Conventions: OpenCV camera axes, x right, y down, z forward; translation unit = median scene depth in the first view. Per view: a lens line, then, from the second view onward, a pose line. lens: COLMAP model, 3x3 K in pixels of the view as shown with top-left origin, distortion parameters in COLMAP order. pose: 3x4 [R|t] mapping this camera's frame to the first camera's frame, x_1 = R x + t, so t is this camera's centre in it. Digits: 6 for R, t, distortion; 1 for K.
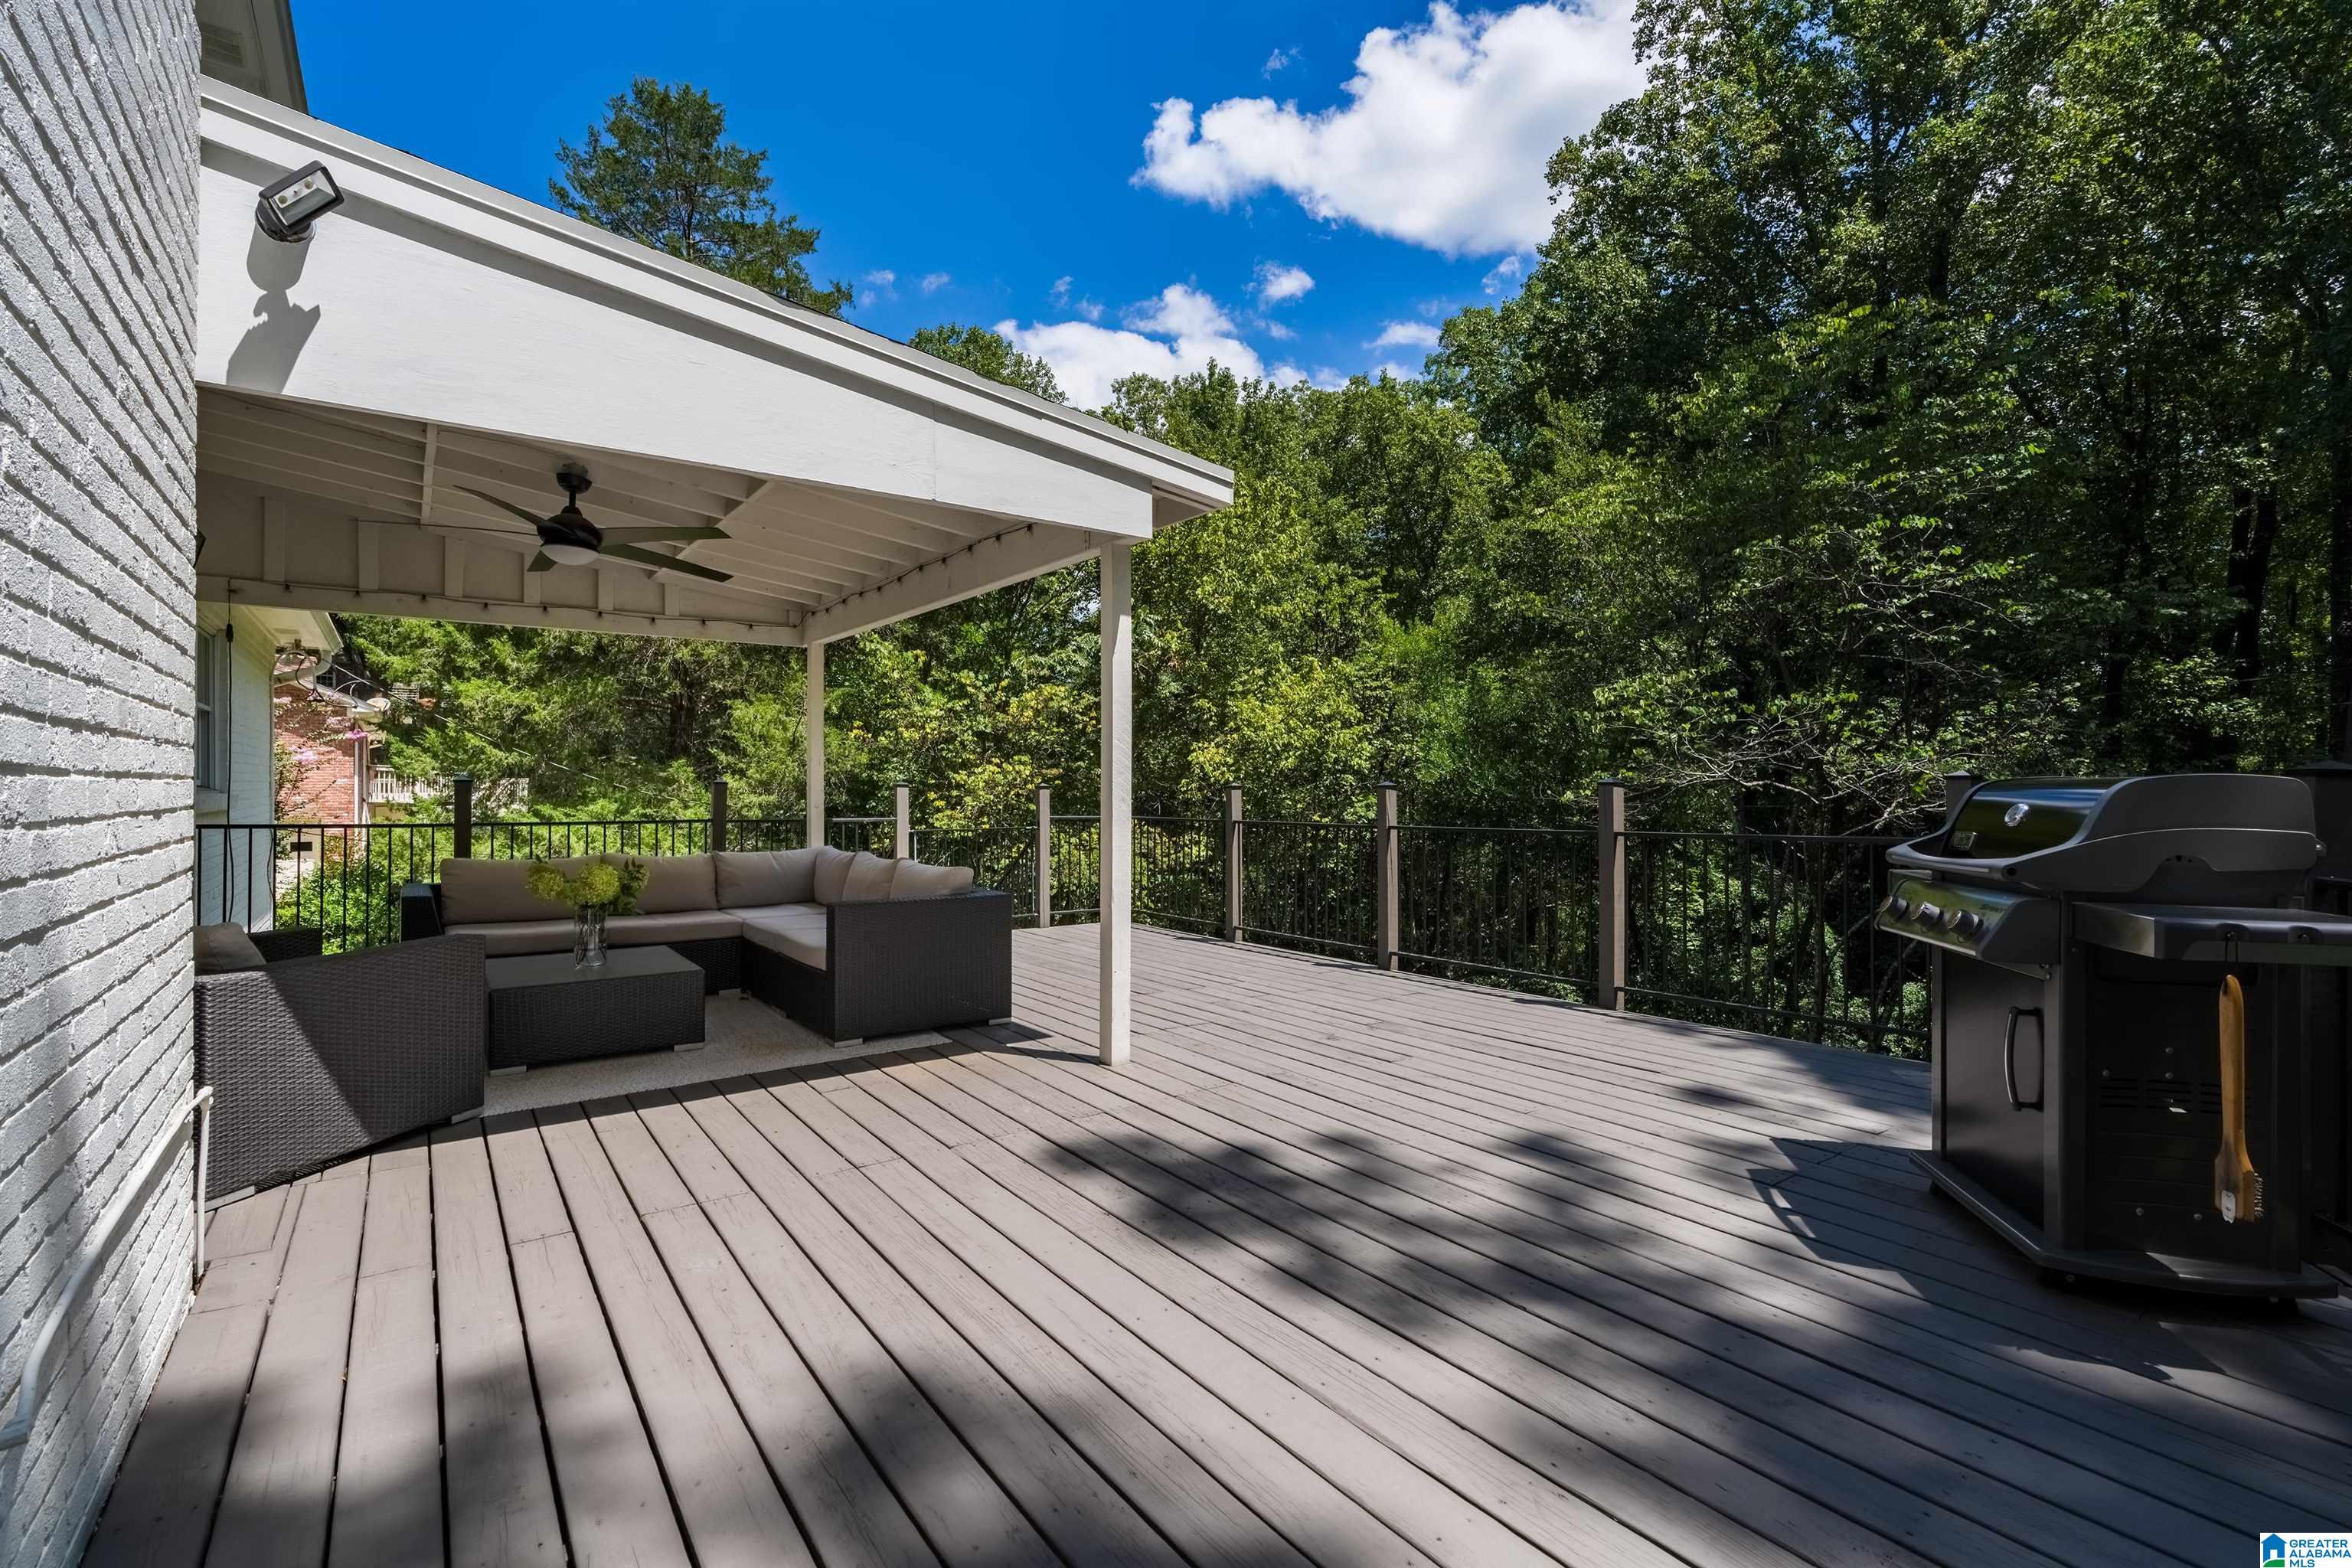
lens RADIAL K [[1079.5, 0, 1179.4], [0, 1079.5, 780.8], [0, 0, 1]] dist [-0.011019, -0.000333]
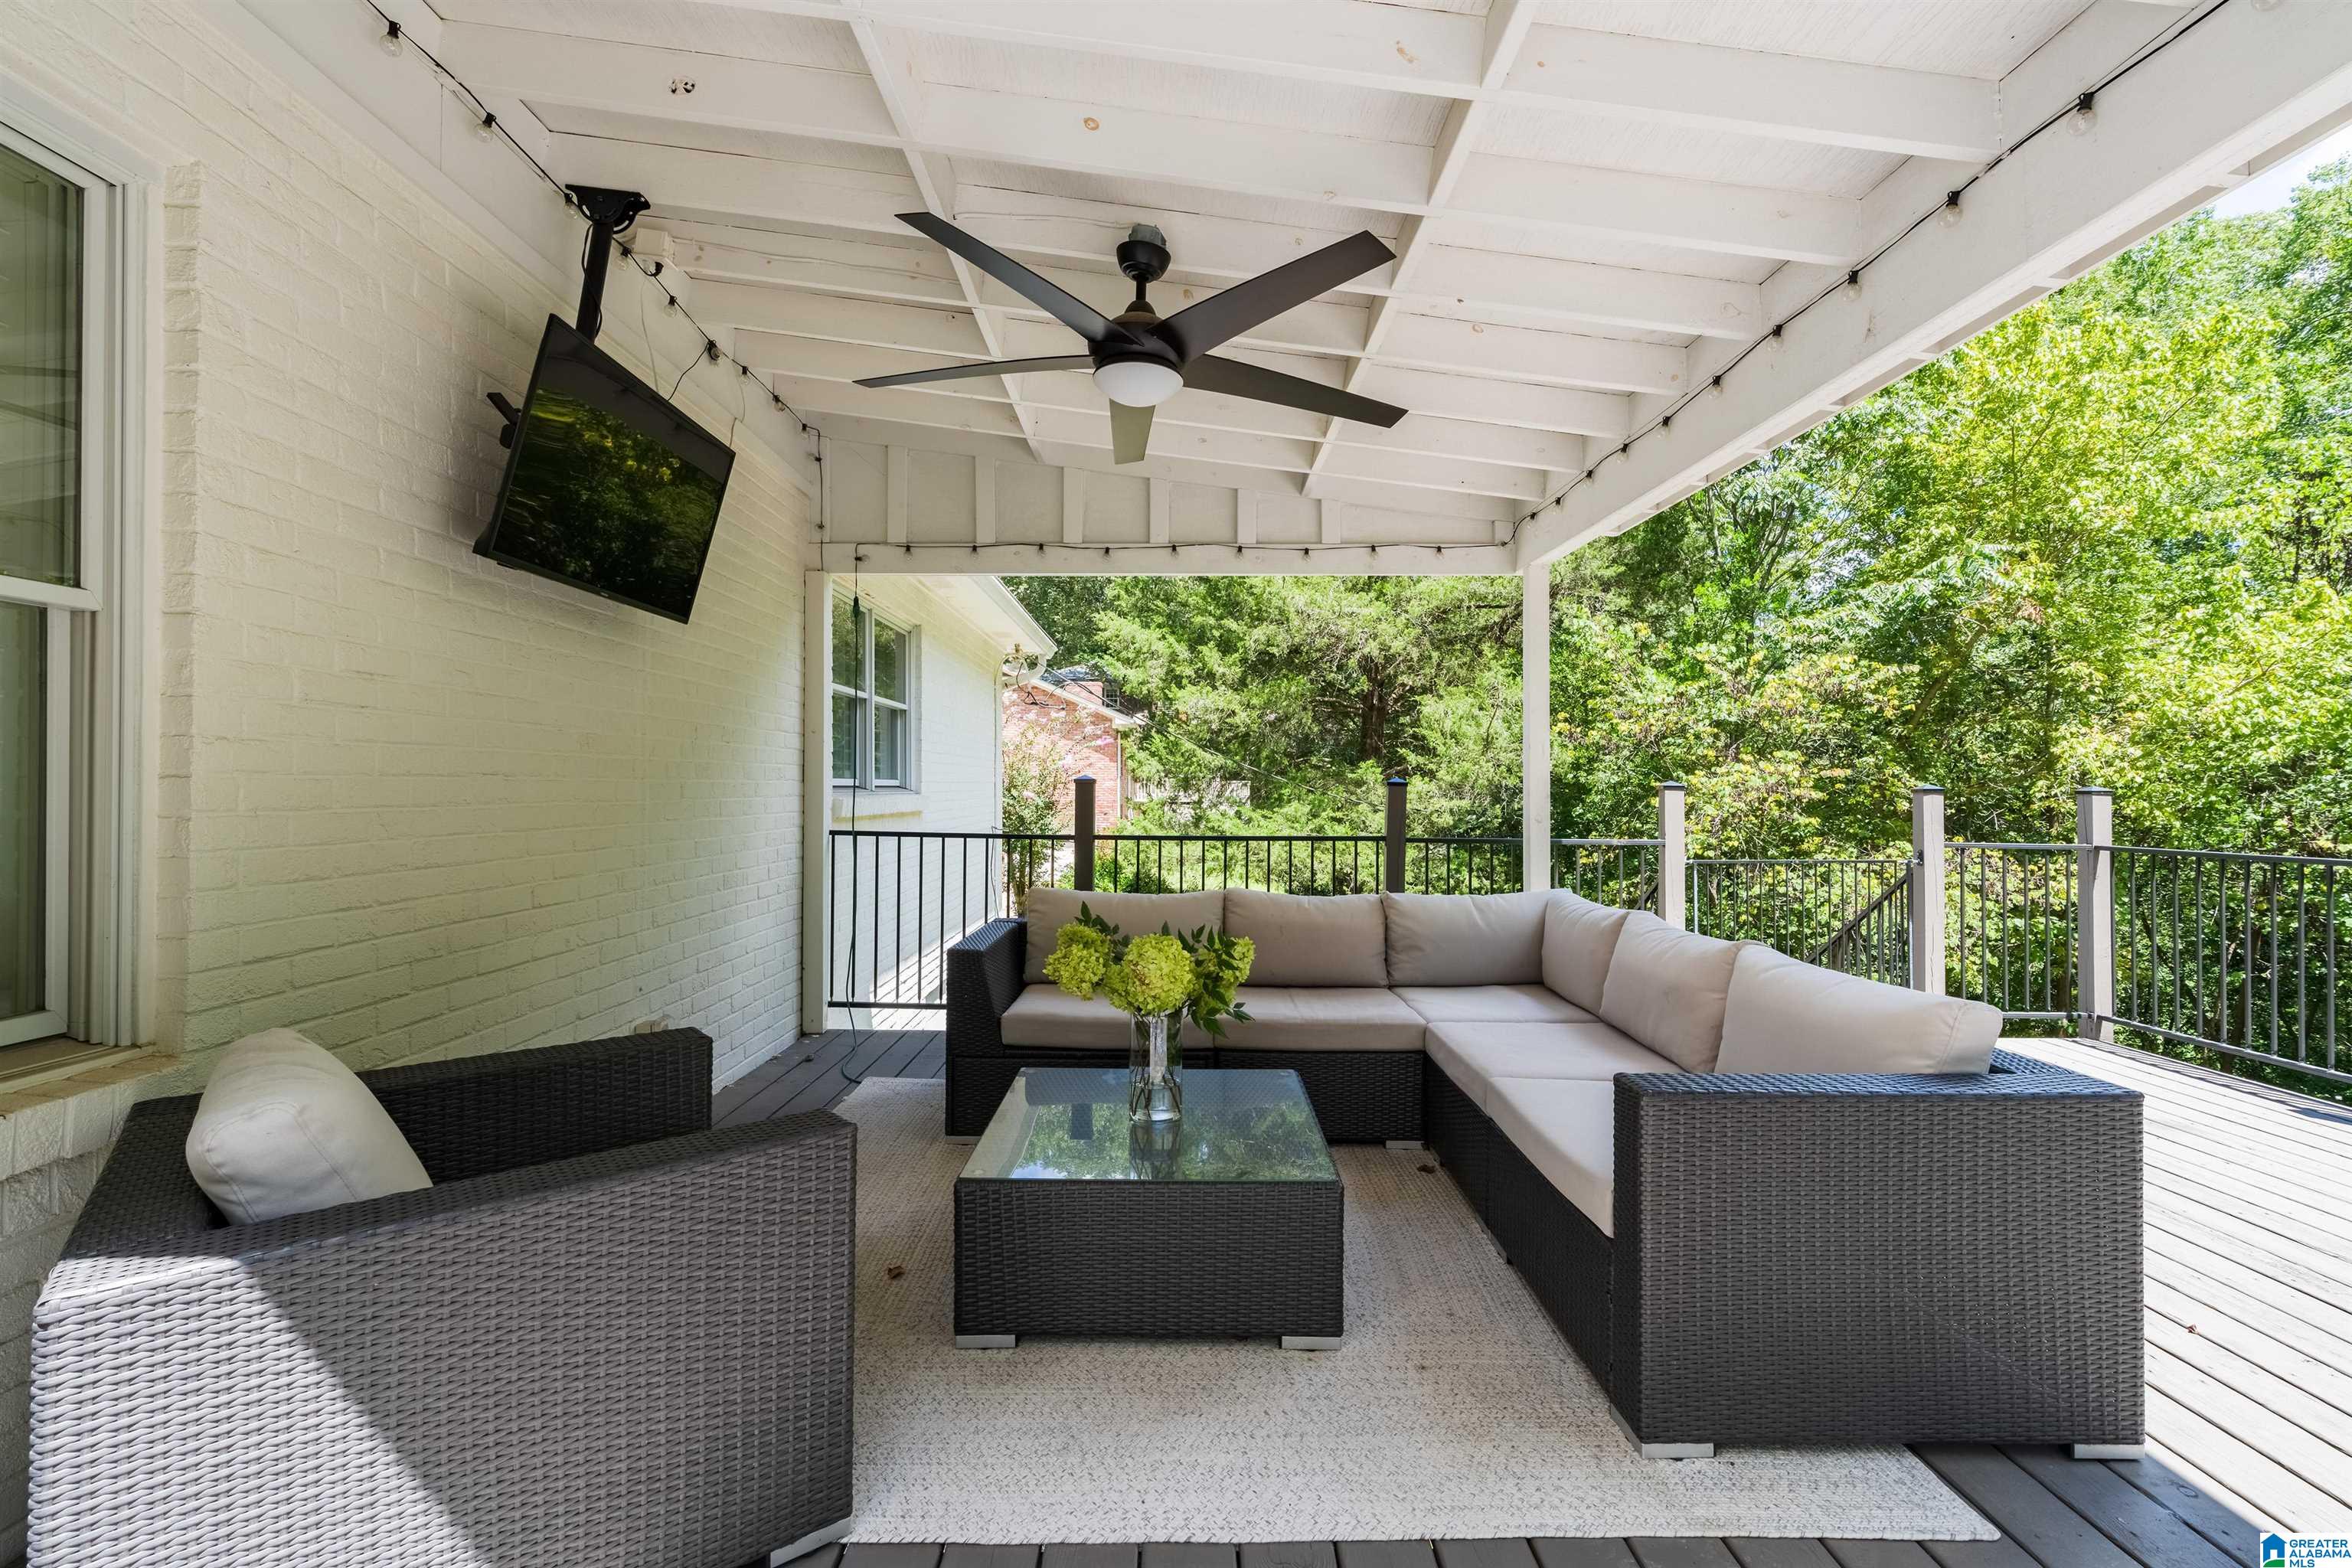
lens RADIAL K [[1079.5, 0, 1177.5], [0, 1079.5, 769.9], [0, 0, 1]] dist [-0.011019, -0.000333]
pose [[0.814752, -0.006429, -0.579773, -0.052743], [-0.001270, 0.999916, -0.012873, 0.000859], [0.579808, 0.011225, 0.814676, 0.133204]]
